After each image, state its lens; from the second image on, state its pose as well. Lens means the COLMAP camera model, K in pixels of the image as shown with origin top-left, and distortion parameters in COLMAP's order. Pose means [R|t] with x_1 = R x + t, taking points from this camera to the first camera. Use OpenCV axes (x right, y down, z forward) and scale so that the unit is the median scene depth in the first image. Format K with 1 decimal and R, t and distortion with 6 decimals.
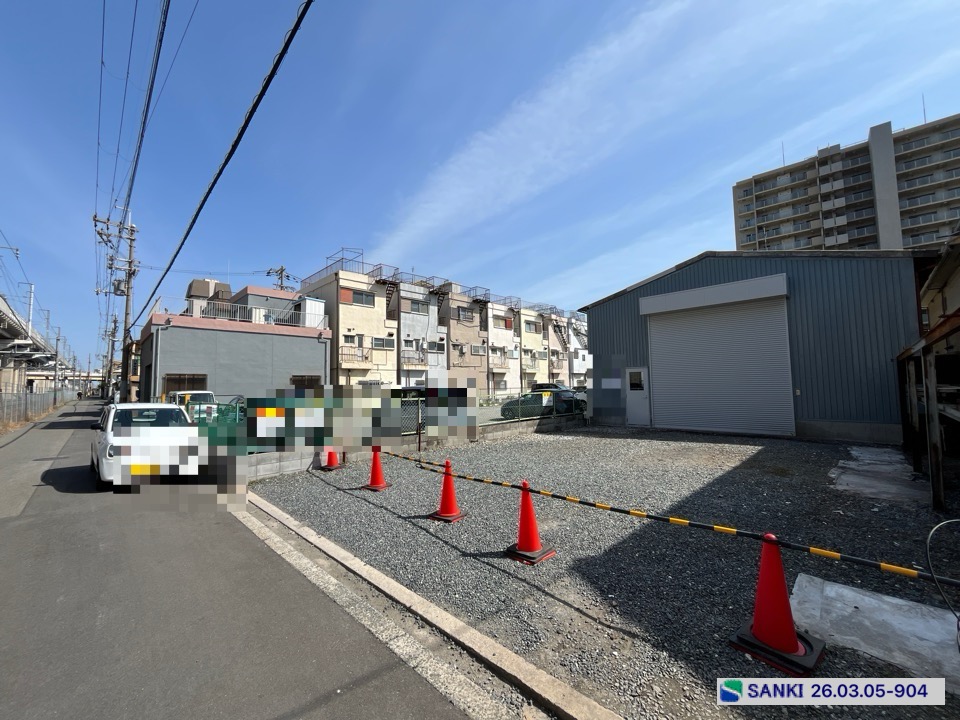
lens RADIAL K [[389.9, 0, 477.2], [0, 389.9, 360.5], [0, 0, 1]] dist [-0.002388, -0.000263]
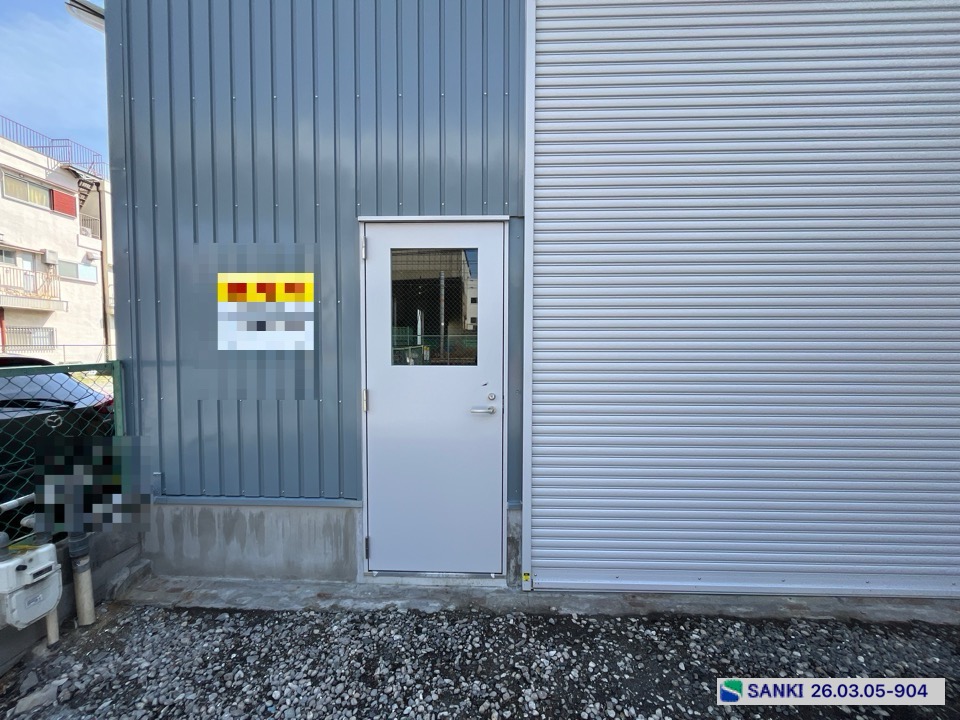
lens RADIAL K [[389.9, 0, 476.6], [0, 389.9, 360.0], [0, 0, 1]] dist [-0.002388, -0.000263]
pose [[0.727974, -0.010821, 0.685519, 0.153525], [-0.059264, 0.995140, 0.078643, 0.030047], [-0.683038, -0.097876, 0.723795, 0.428005]]
